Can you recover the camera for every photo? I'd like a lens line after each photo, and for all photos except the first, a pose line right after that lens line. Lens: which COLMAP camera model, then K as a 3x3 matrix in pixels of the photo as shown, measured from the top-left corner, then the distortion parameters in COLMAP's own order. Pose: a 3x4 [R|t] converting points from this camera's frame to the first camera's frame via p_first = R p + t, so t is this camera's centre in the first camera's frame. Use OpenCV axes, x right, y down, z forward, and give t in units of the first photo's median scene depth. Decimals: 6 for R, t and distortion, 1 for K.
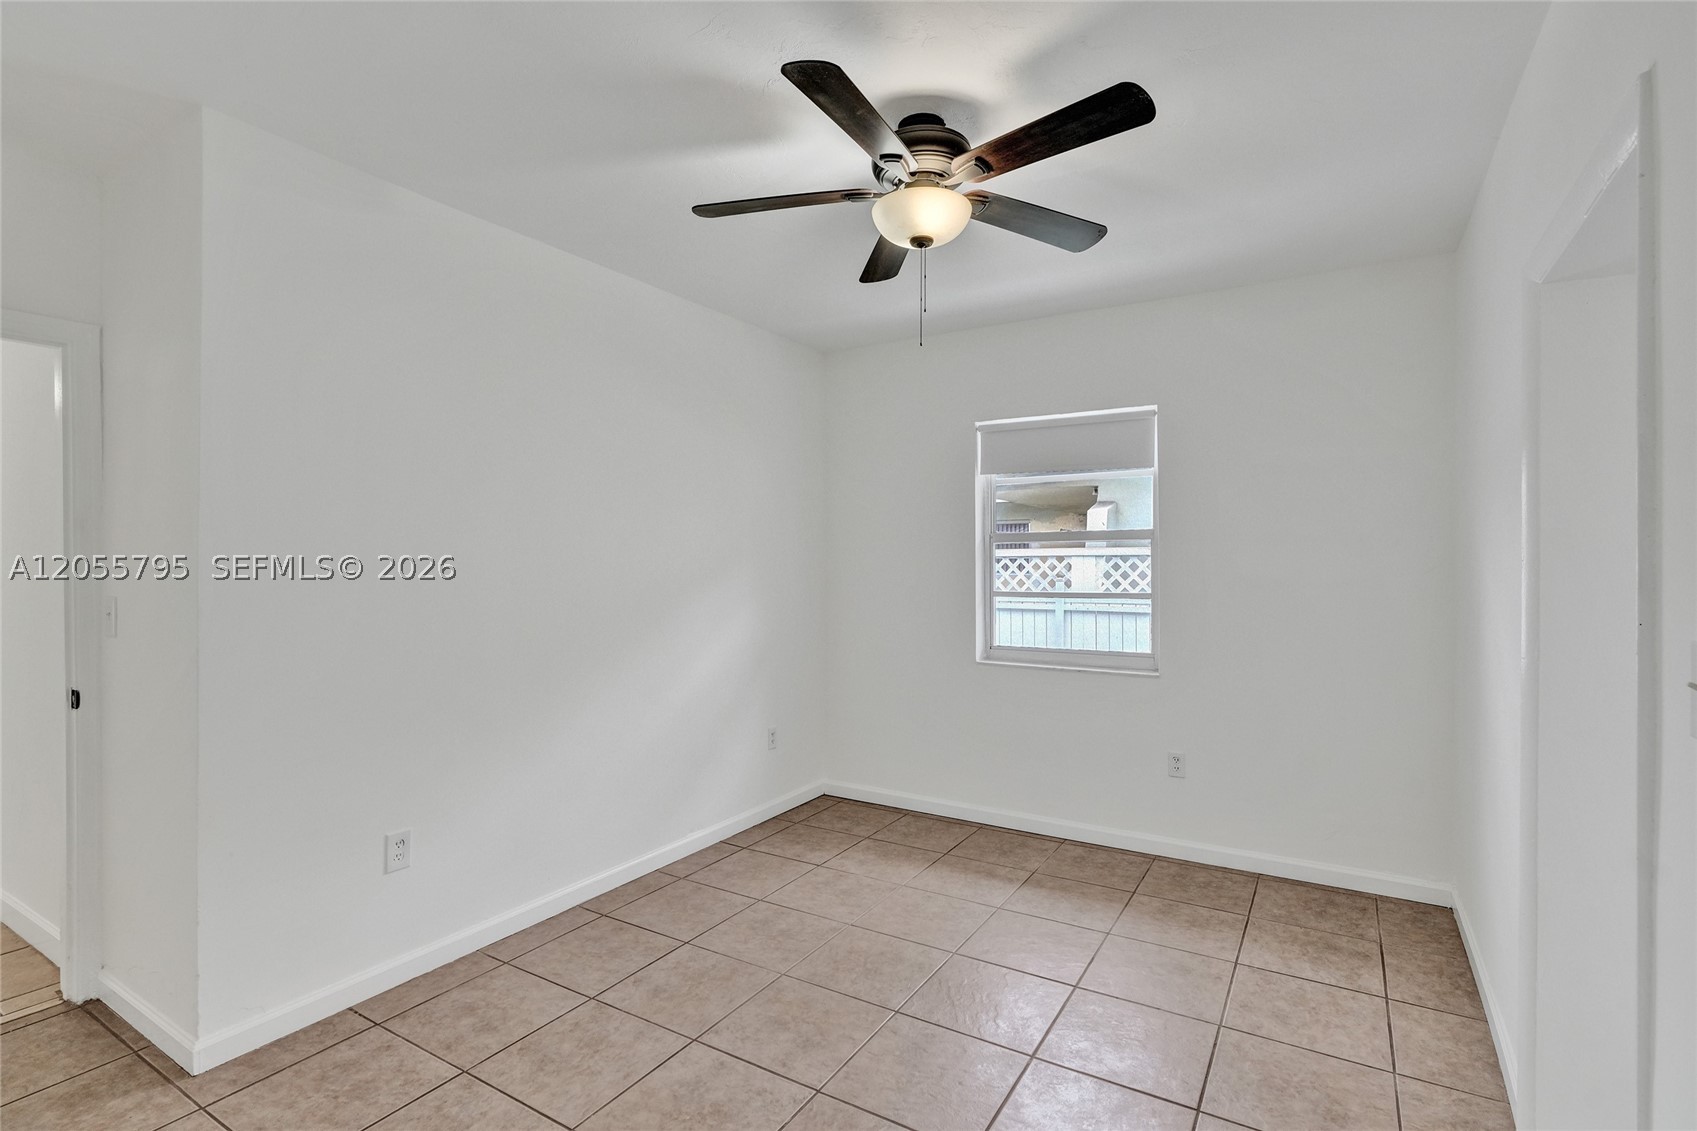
lens RADIAL K [[799.1, 0, 861.8], [0, 799.1, 564.0], [0, 0, 1]] dist [-0.014457, 0.001427]
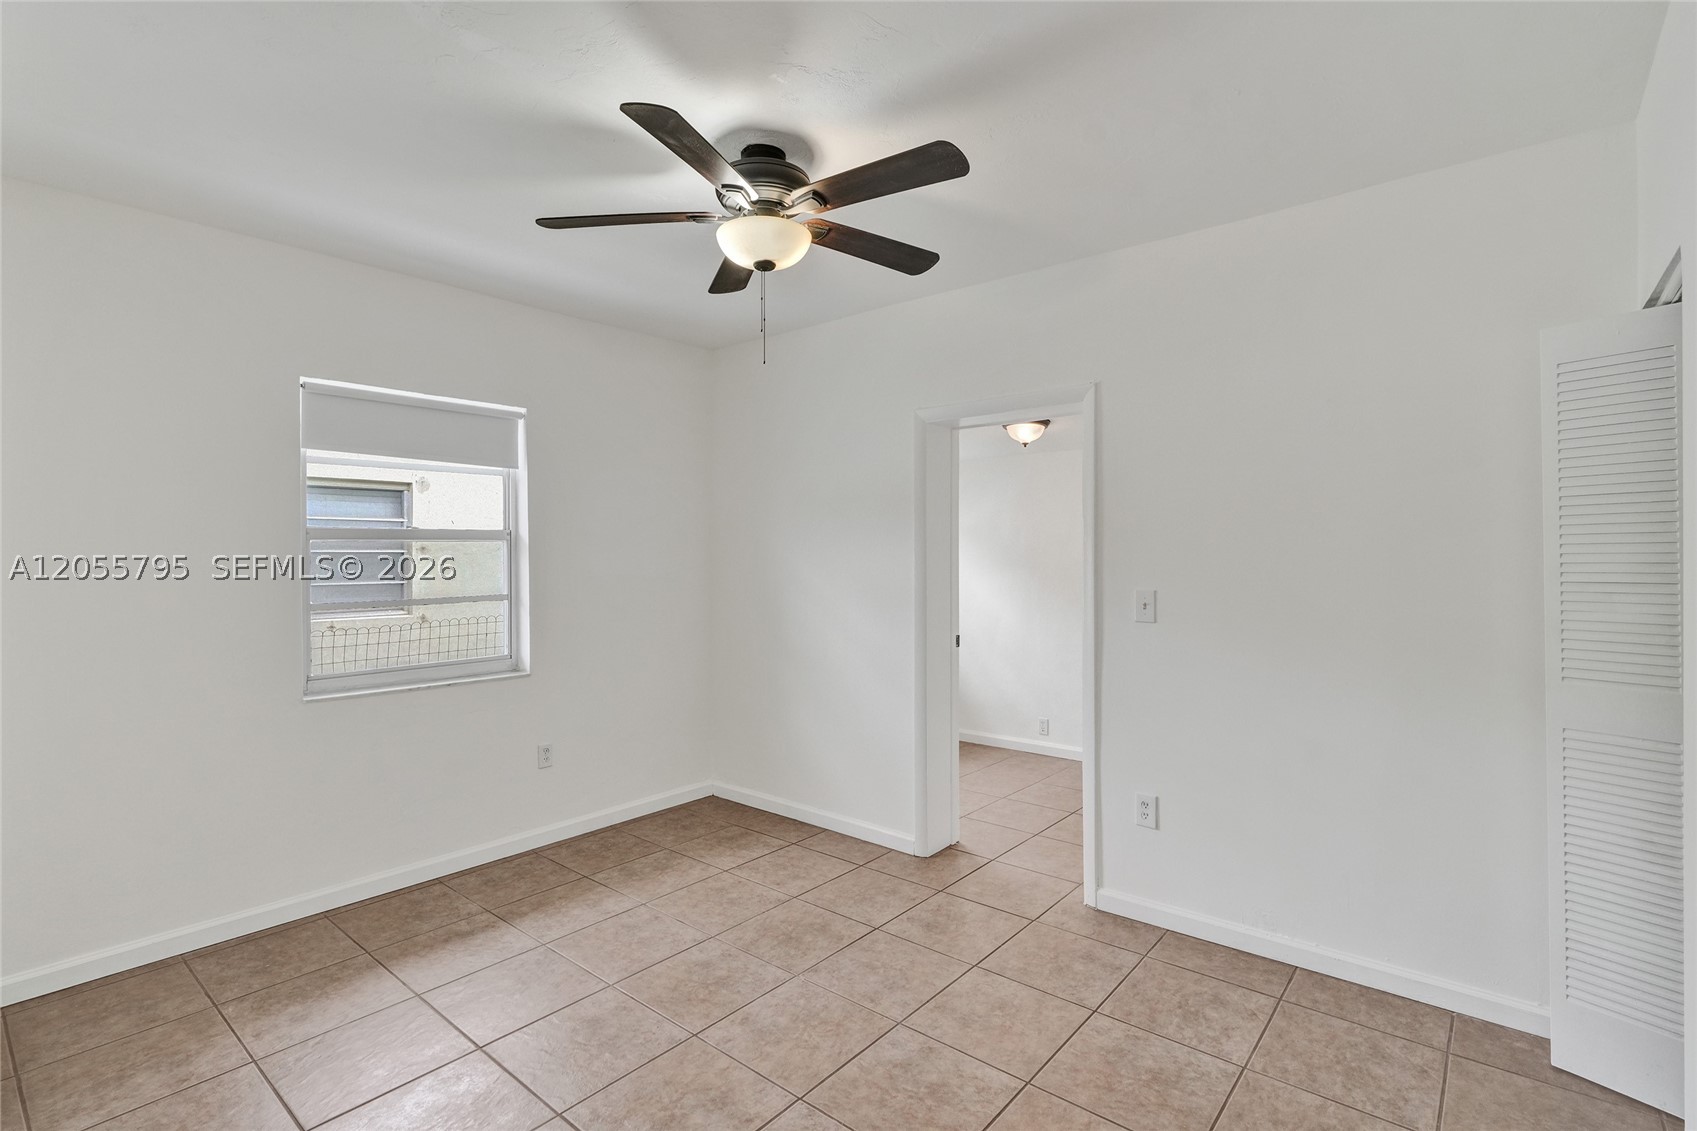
lens RADIAL K [[799.1, 0, 861.8], [0, 799.1, 564.0], [0, 0, 1]] dist [-0.014457, 0.001427]
pose [[0.145506, -0.017427, 0.989204, -0.611534], [0.007846, 0.999834, 0.016460, -0.015434], [-0.989326, 0.005367, 0.145619, 0.459678]]
